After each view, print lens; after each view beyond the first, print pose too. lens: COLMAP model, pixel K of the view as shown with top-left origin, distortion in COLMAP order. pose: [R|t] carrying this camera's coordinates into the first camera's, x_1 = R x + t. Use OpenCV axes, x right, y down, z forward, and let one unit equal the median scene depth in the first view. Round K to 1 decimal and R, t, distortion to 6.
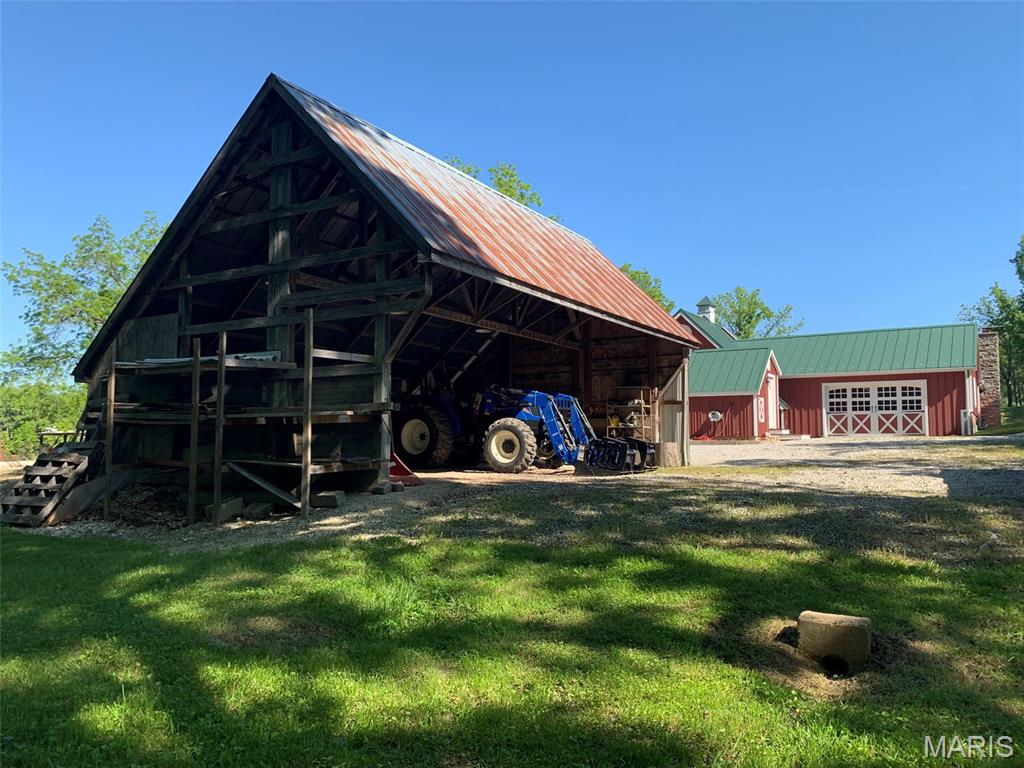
lens RADIAL K [[765.9, 0, 512.0], [0, 765.9, 384.0], [0, 0, 1]] dist [0.006783, 0.002510]
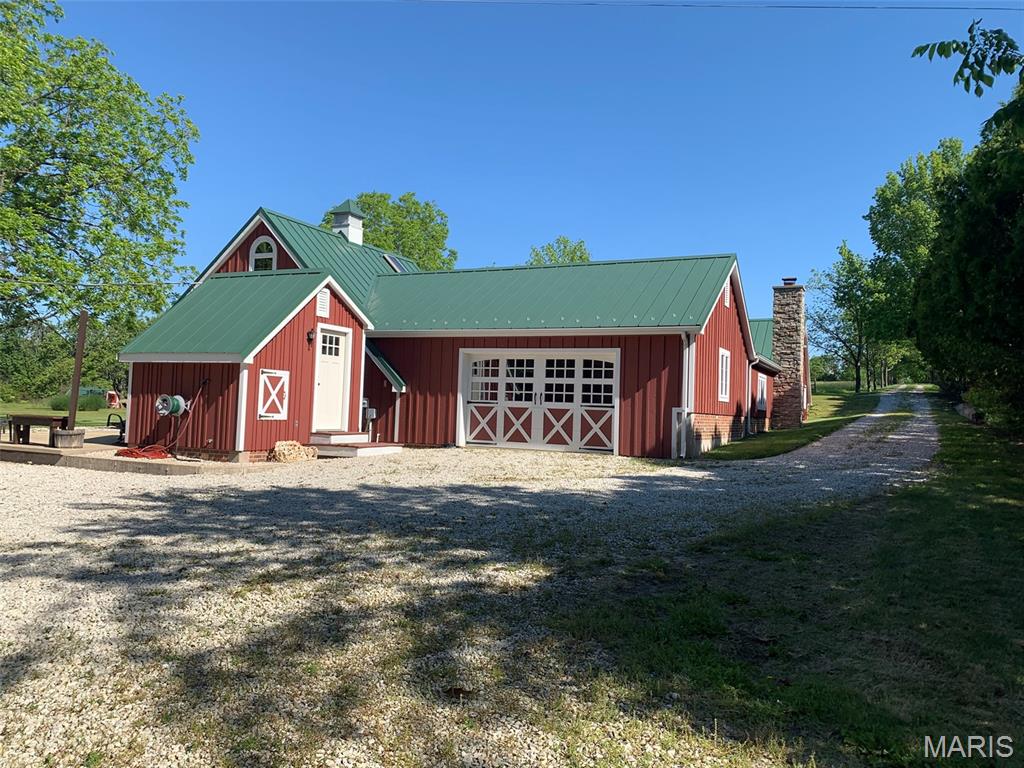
lens RADIAL K [[749.4, 0, 512.0], [0, 749.4, 384.0], [0, 0, 1]] dist [0.089393, -0.148001]
pose [[0.992616, 0.037204, 0.115452, 0.393940], [-0.042554, 0.998115, 0.044225, -0.000738], [-0.113589, -0.048811, 0.992328, 0.474762]]
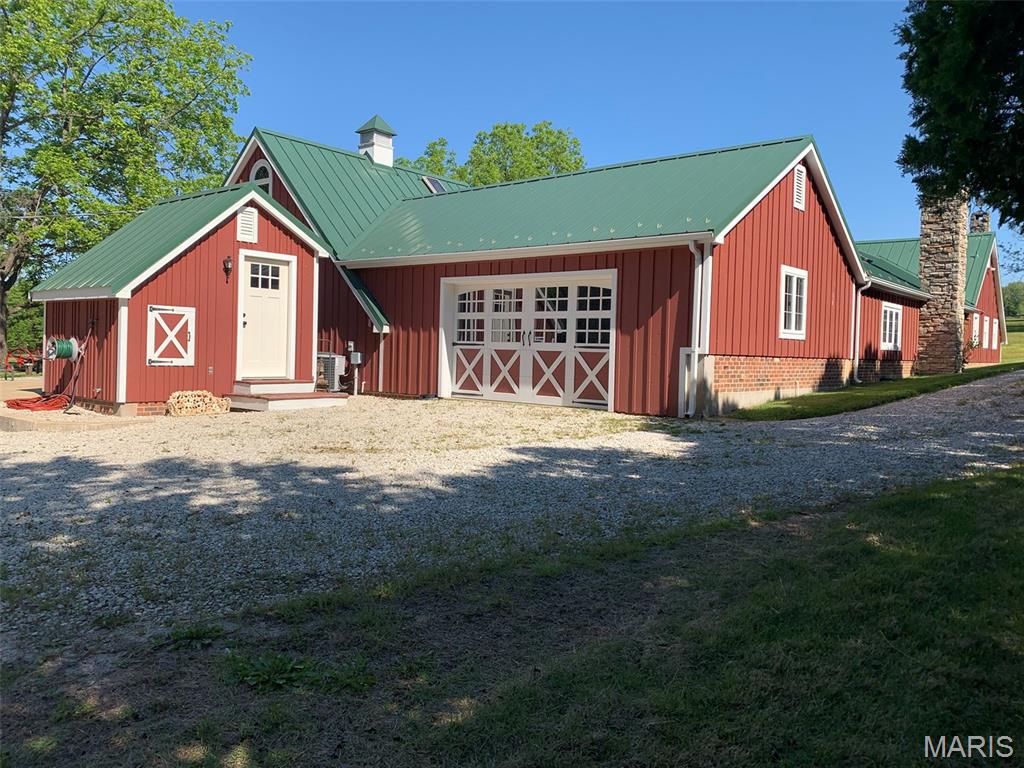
lens RADIAL K [[749.4, 0, 512.0], [0, 749.4, 384.0], [0, 0, 1]] dist [0.089393, -0.148001]
pose [[0.990524, 0.031666, -0.133637, 0.524628], [-0.014987, 0.992167, 0.124017, 0.005877], [0.136518, -0.120839, 0.983240, 0.584237]]
